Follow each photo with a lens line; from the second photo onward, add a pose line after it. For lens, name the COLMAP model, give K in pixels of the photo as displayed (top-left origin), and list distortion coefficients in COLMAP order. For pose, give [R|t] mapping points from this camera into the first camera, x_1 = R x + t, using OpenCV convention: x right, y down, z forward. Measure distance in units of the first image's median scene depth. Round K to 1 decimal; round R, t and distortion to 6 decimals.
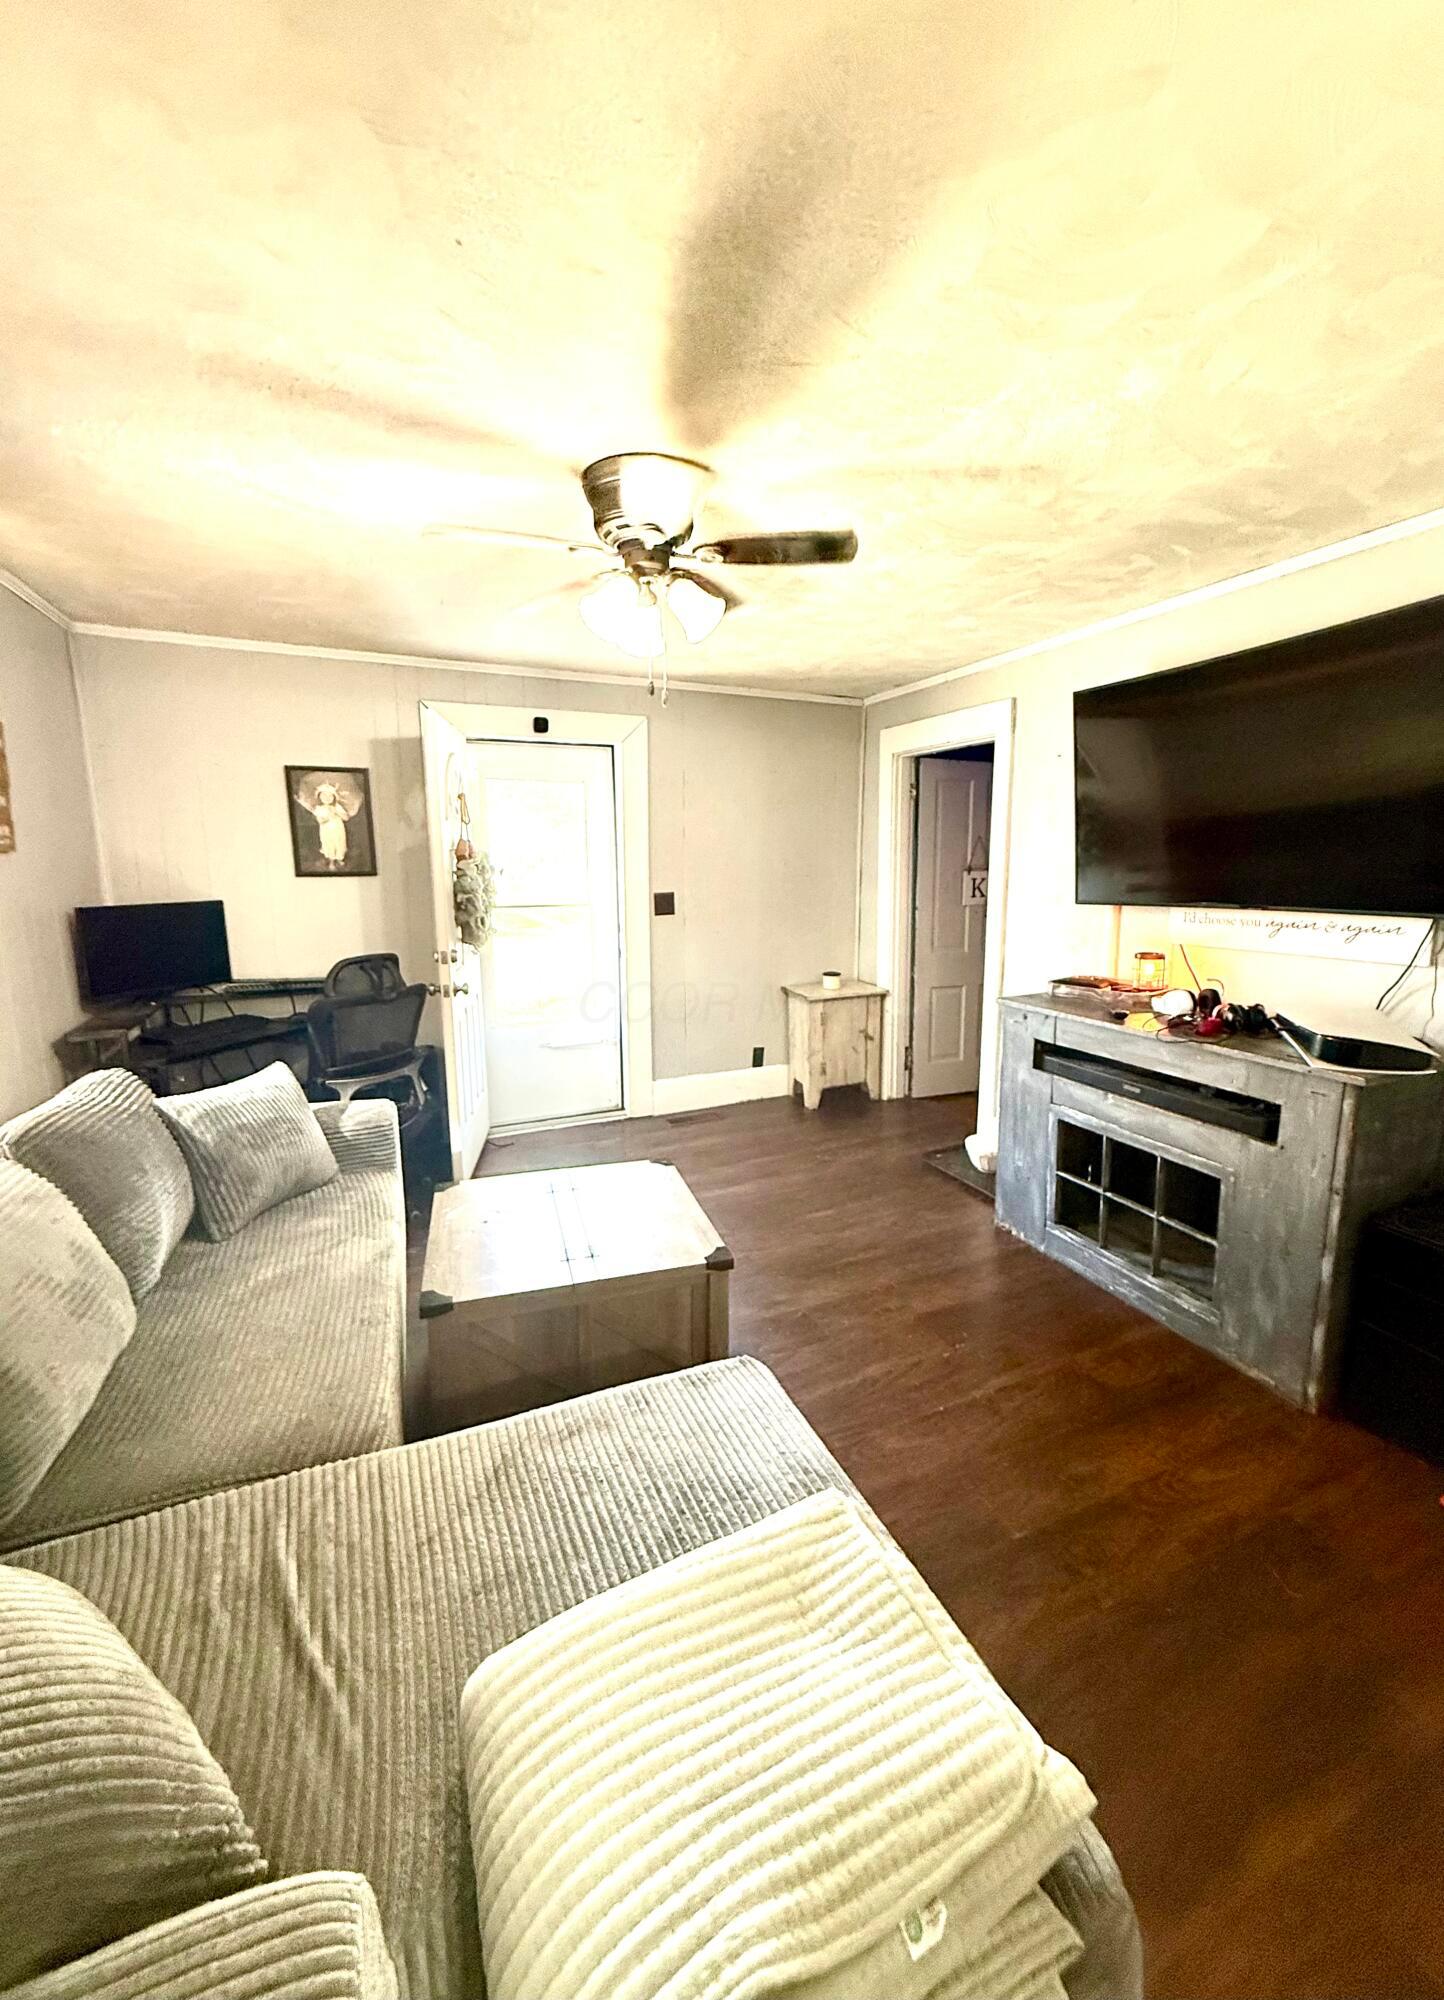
lens RADIAL K [[850.8, 0, 774.2], [0, 850.8, 990.8], [0, 0, 1]] dist [0.000095, -0.000026]
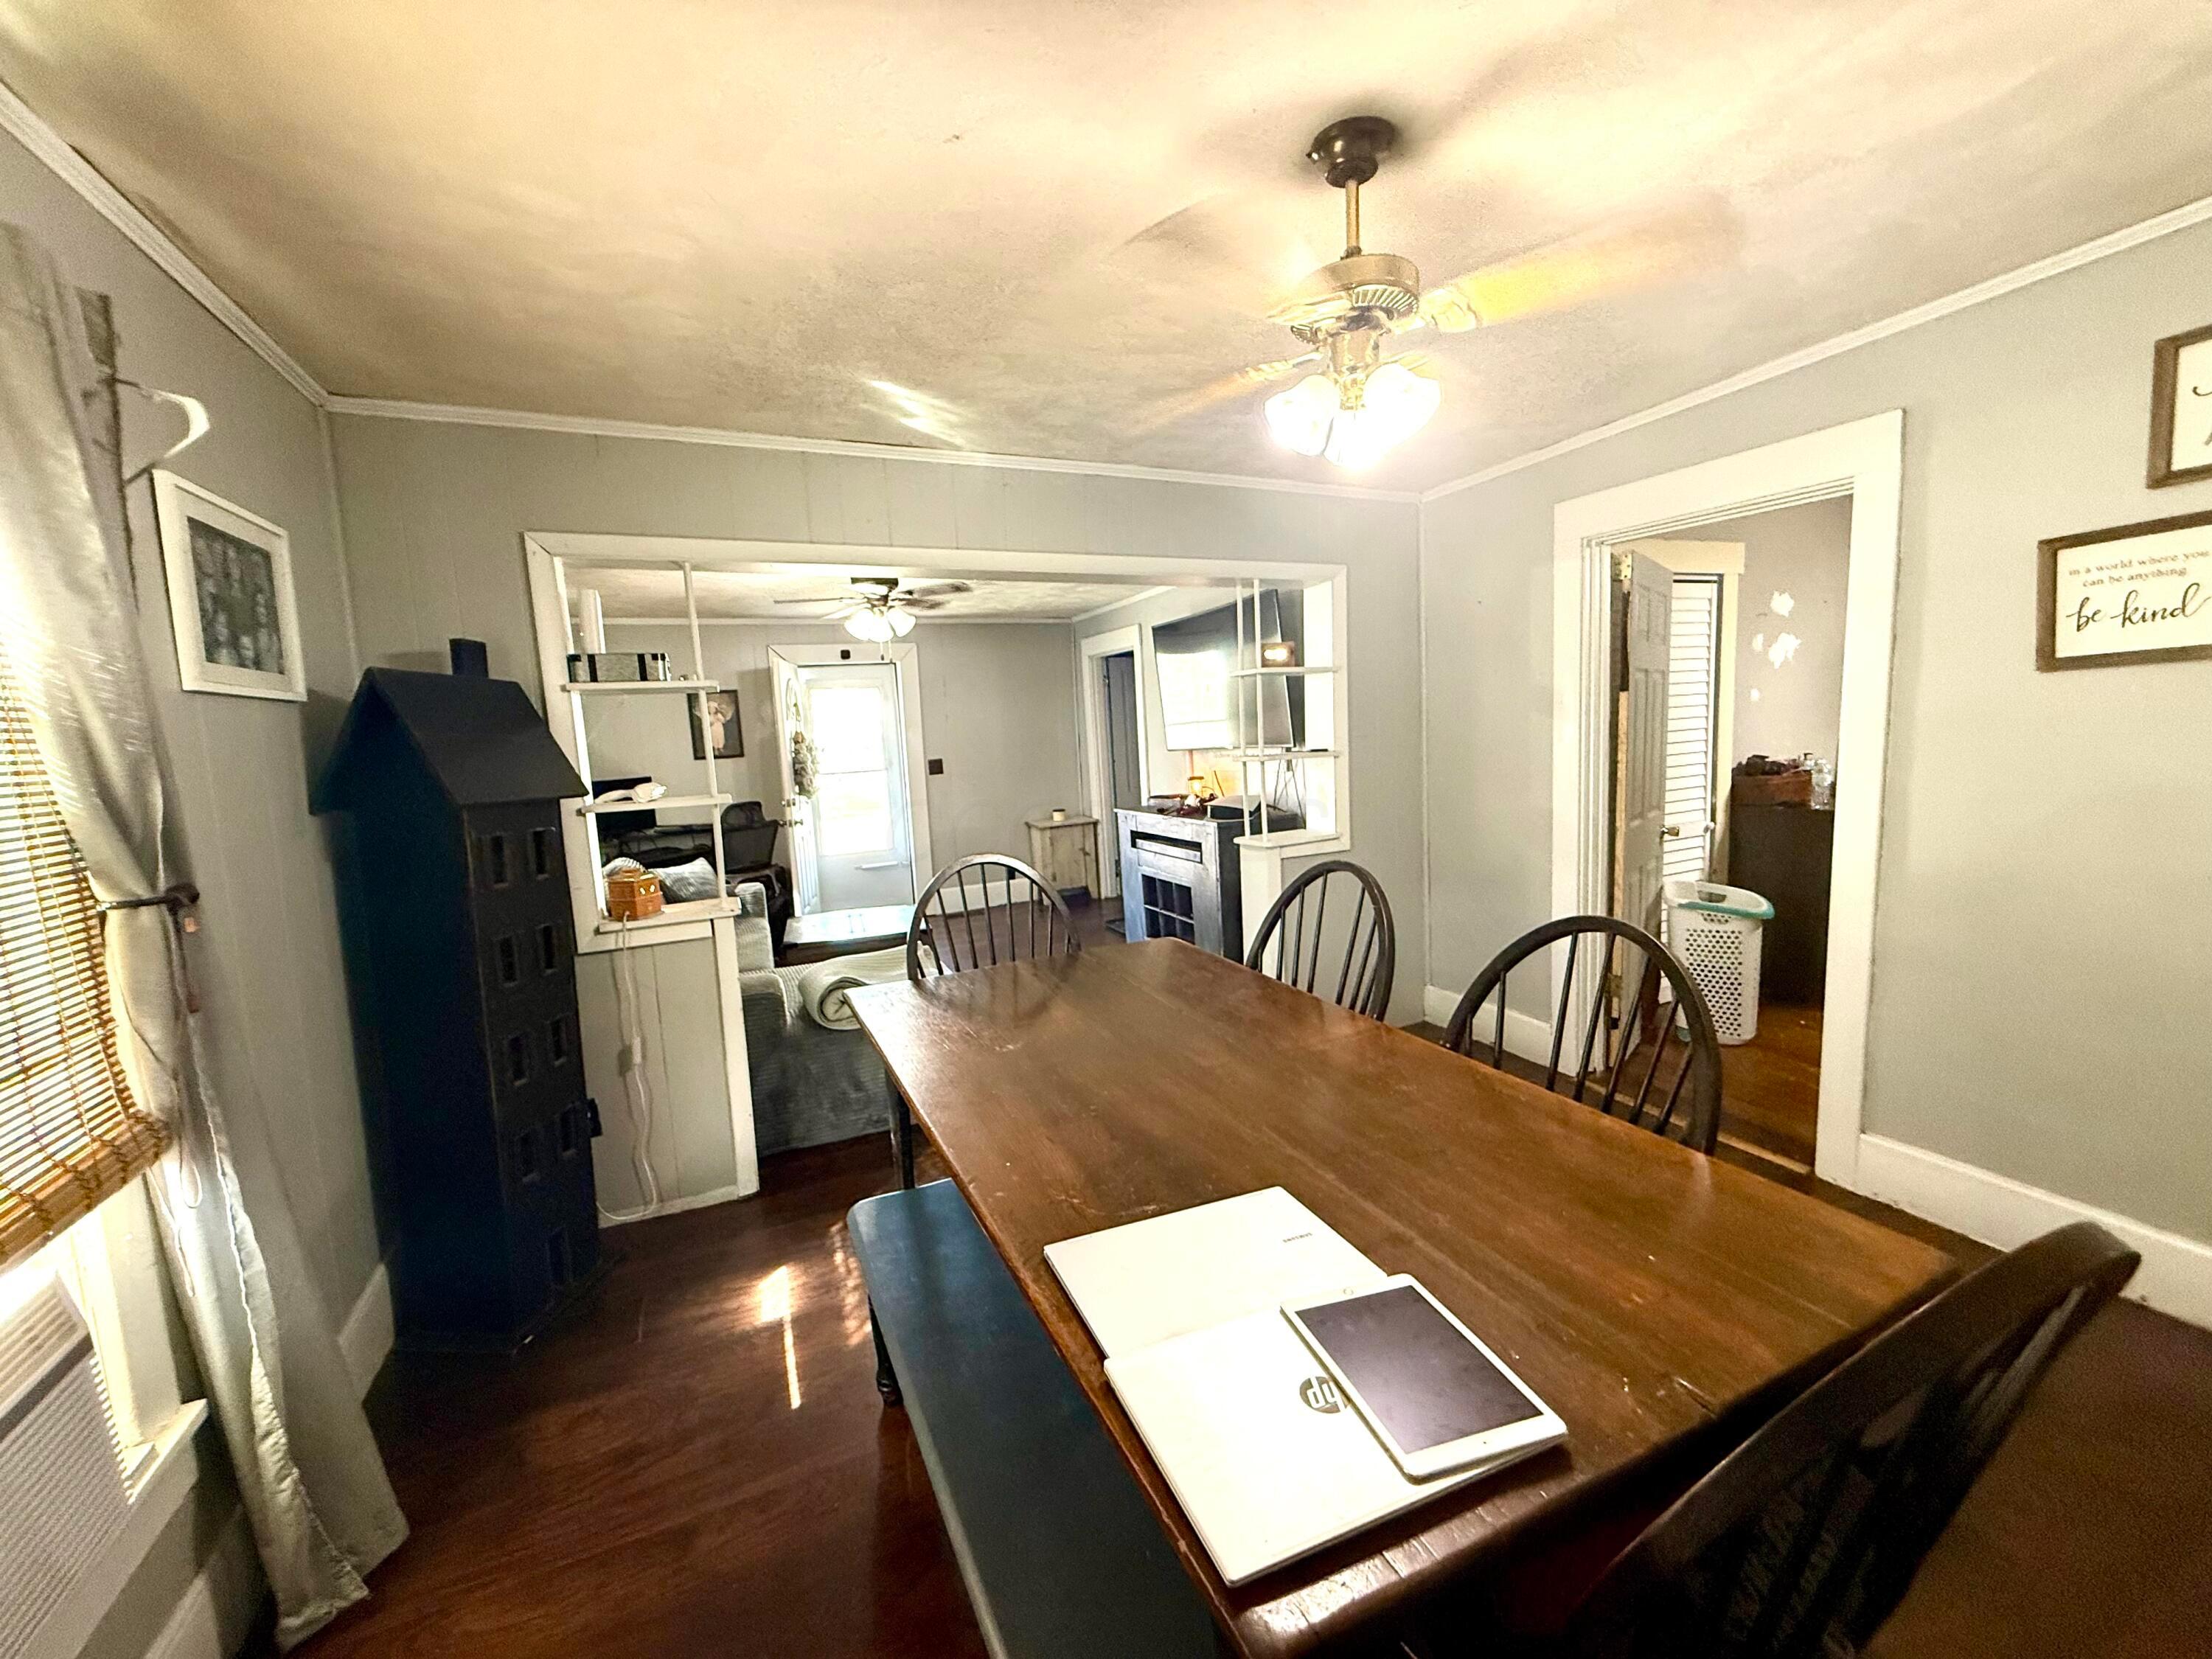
lens RADIAL K [[877.9, 0, 1107.9], [0, 877.9, 823.5], [0, 0, 1]] dist [0.001798, 0.000041]
pose [[0.998425, -0.050720, -0.023991, 0.234065], [0.049531, 0.997629, -0.047791, 0.097271], [0.026359, 0.046527, 0.998569, -0.591625]]
